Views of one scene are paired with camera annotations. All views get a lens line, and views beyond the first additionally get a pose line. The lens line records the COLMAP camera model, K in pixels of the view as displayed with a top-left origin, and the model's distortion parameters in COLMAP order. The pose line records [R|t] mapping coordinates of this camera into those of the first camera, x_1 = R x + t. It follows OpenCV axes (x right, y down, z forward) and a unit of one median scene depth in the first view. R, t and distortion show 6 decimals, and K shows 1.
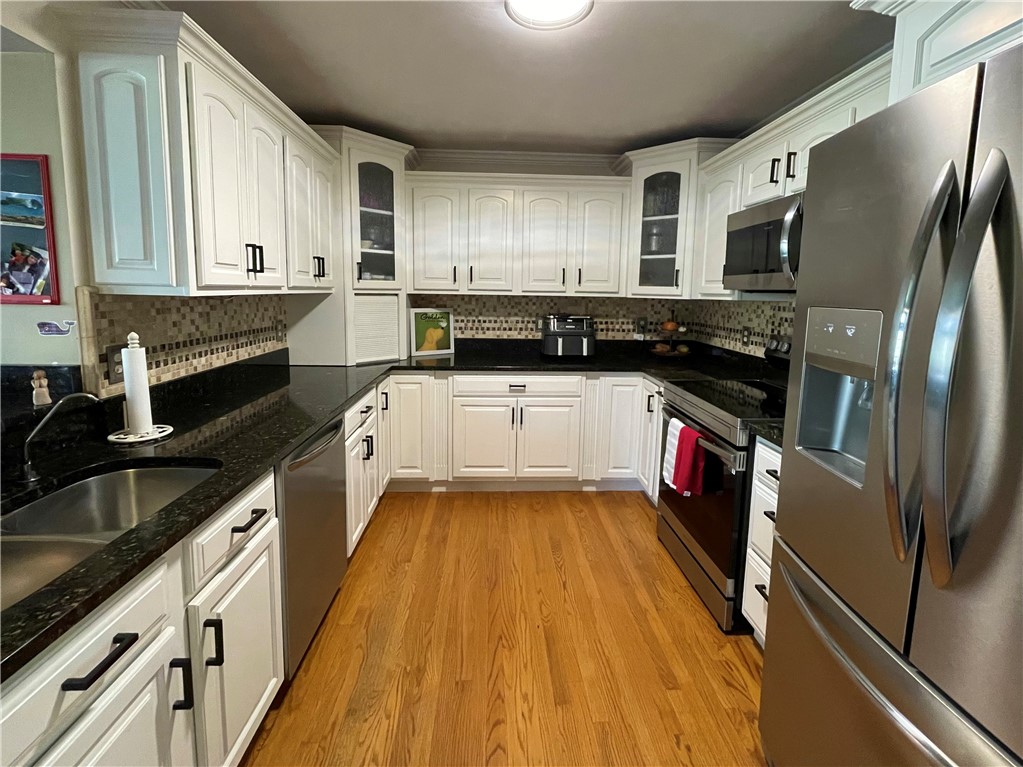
lens RADIAL K [[500.9, 0, 508.1], [0, 500.9, 331.7], [0, 0, 1]] dist [-0.001846, -0.000727]
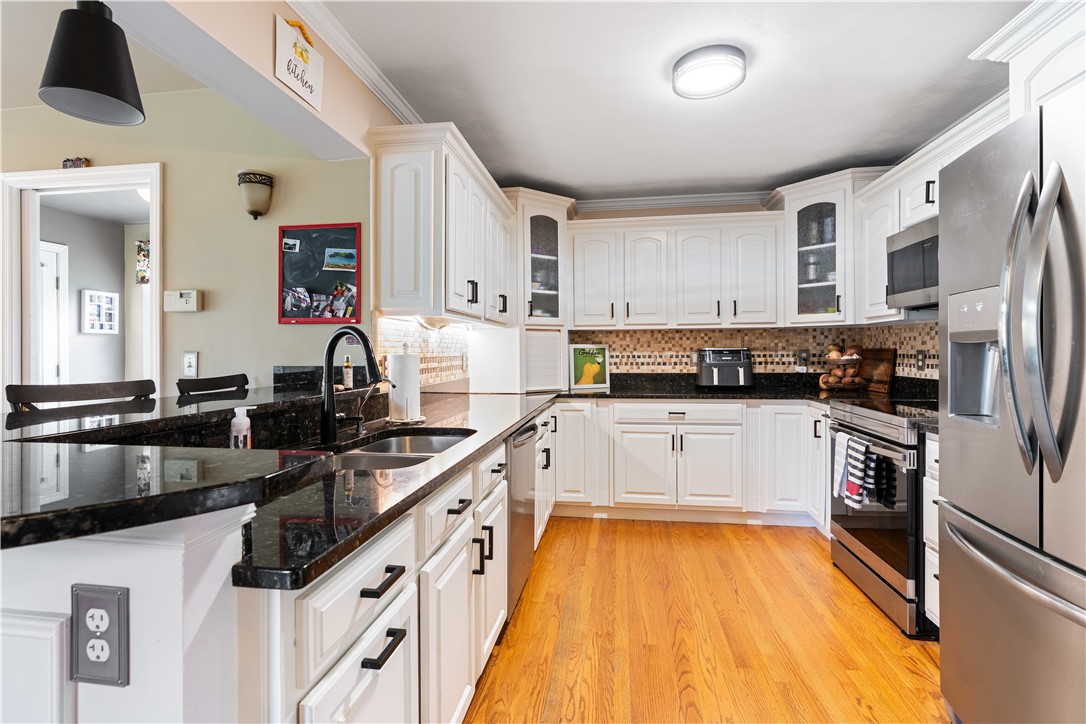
lens RADIAL K [[546.0, 0, 515.6], [0, 546.0, 339.9], [0, 0, 1]] dist [-0.003370, 0.001249]
pose [[0.974562, -0.025882, -0.222618, -0.058252], [0.003132, 0.994785, -0.101945, 0.080746], [0.224095, 0.098655, 0.969561, -0.219968]]
